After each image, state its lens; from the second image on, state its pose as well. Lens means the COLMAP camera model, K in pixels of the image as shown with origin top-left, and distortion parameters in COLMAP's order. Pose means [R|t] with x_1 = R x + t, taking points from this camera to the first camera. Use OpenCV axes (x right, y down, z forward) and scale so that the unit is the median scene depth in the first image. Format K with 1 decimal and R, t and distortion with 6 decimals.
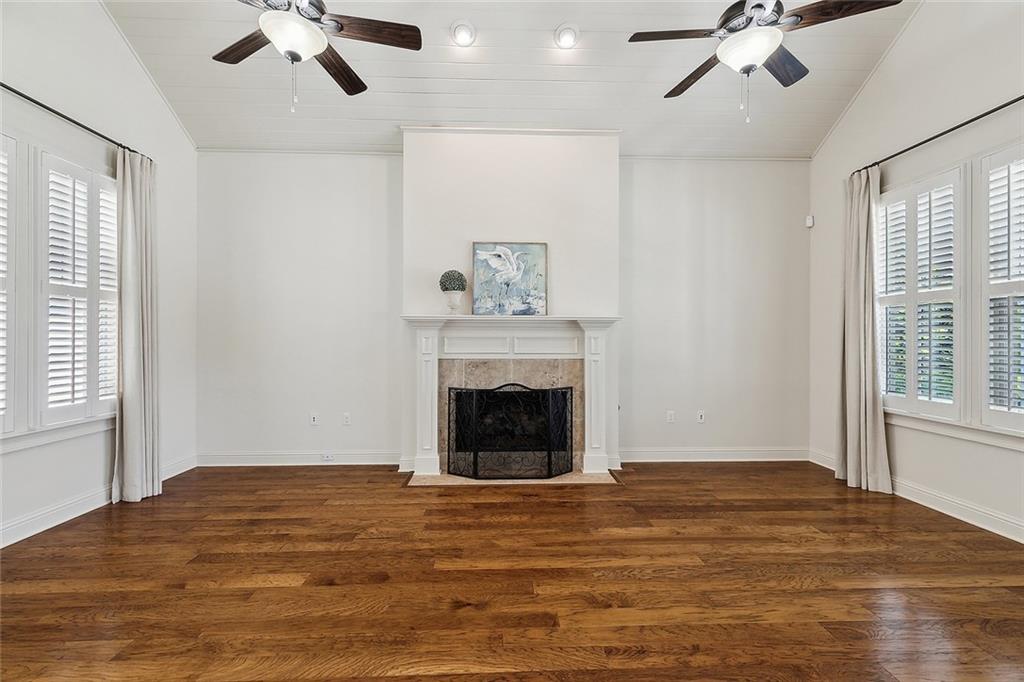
lens RADIAL K [[474.3, 0, 503.1], [0, 474.3, 337.6], [0, 0, 1]] dist [0.009075, 0.000354]
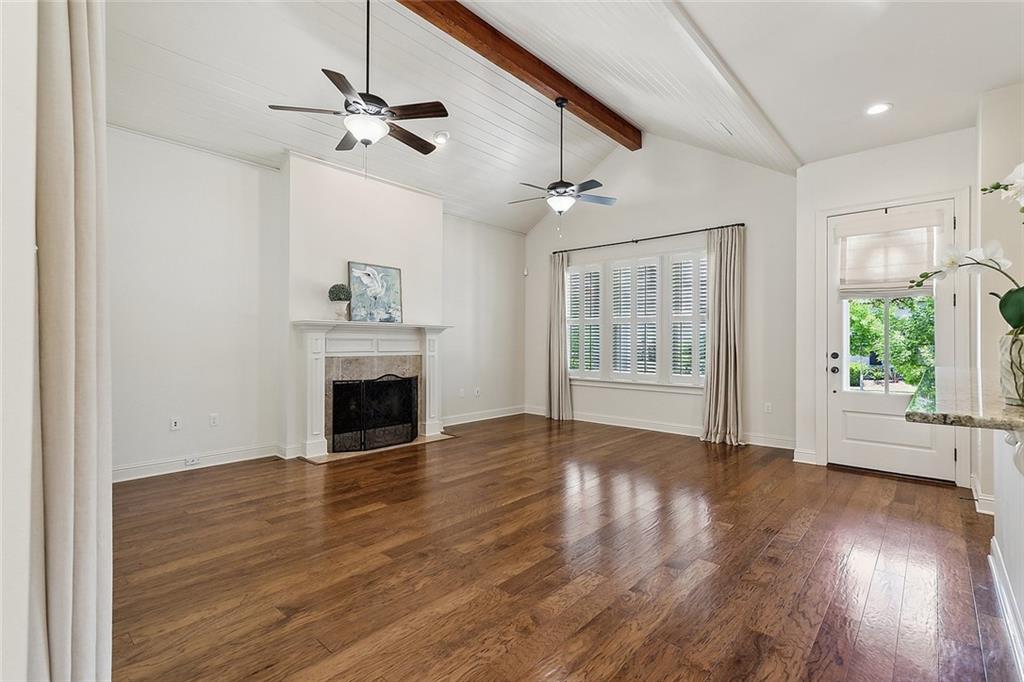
lens RADIAL K [[474.3, 0, 535.7], [0, 474.3, 341.7], [0, 0, 1]] dist [0.009075, 0.000354]
pose [[0.672229, 0.002289, 0.740340, -0.652438], [-0.007300, 0.999967, 0.003536, -0.001652], [-0.740307, -0.007782, 0.672223, -0.183711]]
